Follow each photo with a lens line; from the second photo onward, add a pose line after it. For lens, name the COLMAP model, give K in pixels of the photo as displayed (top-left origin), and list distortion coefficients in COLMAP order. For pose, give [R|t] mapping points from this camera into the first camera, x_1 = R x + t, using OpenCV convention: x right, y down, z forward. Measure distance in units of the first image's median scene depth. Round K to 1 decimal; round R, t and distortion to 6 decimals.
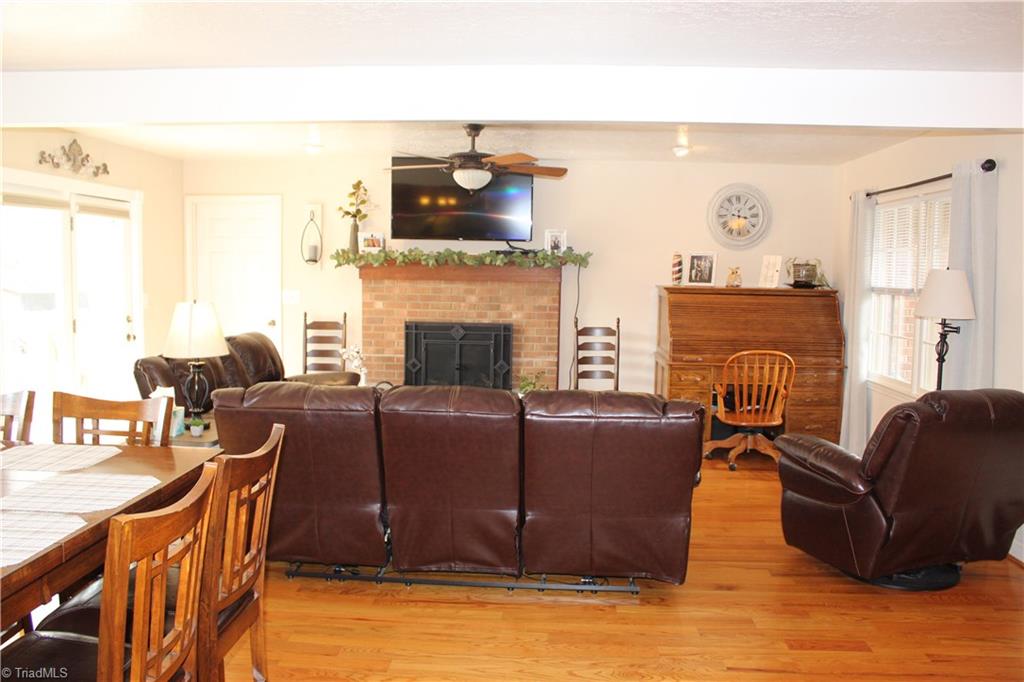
lens RADIAL K [[835.7, 0, 516.3], [0, 835.7, 341.2], [0, 0, 1]] dist [-0.162052, 0.129402]
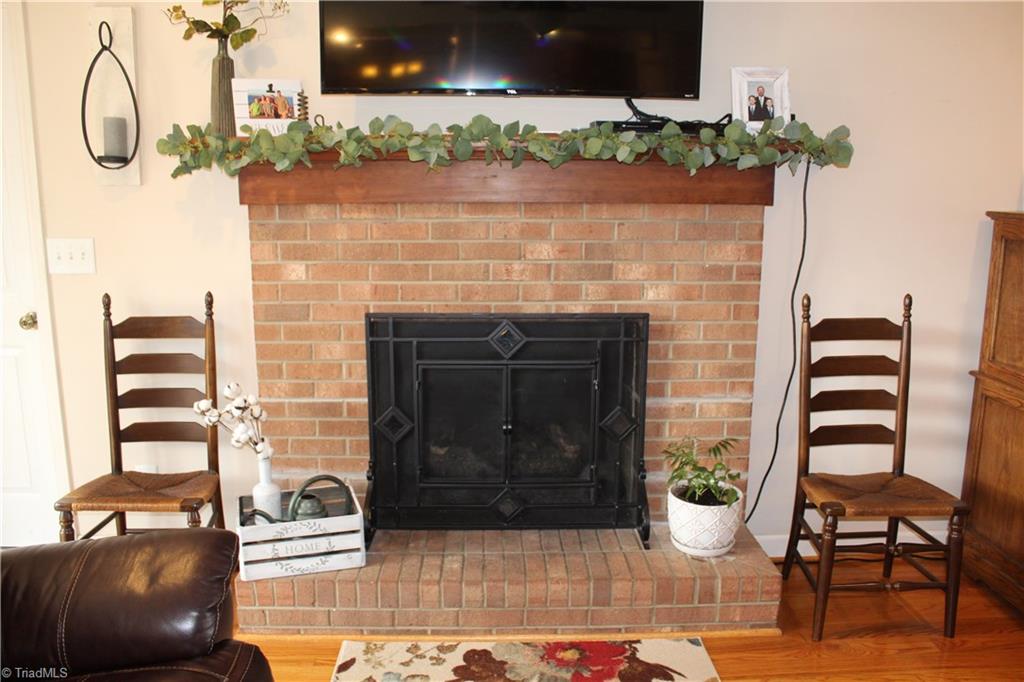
lens RADIAL K [[835.7, 0, 510.1], [0, 835.7, 336.4], [0, 0, 1]] dist [-0.162052, 0.129402]
pose [[0.997586, -0.026799, 0.064057, -0.093308], [0.020093, 0.994464, 0.103137, -0.051808], [-0.066466, -0.101601, 0.992602, 0.621952]]
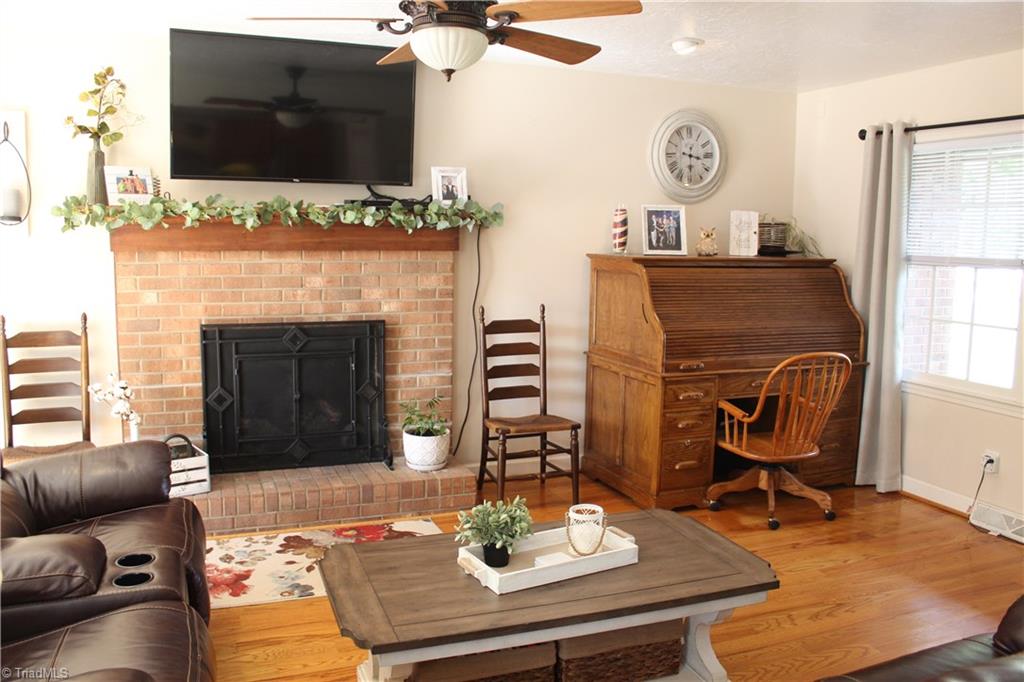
lens RADIAL K [[835.7, 0, 505.7], [0, 835.7, 345.1], [0, 0, 1]] dist [-0.162052, 0.129402]
pose [[0.911664, -0.057231, 0.406931, -0.173352], [0.035670, 0.997538, 0.060381, -0.036628], [-0.409385, -0.040532, 0.911461, 0.407103]]
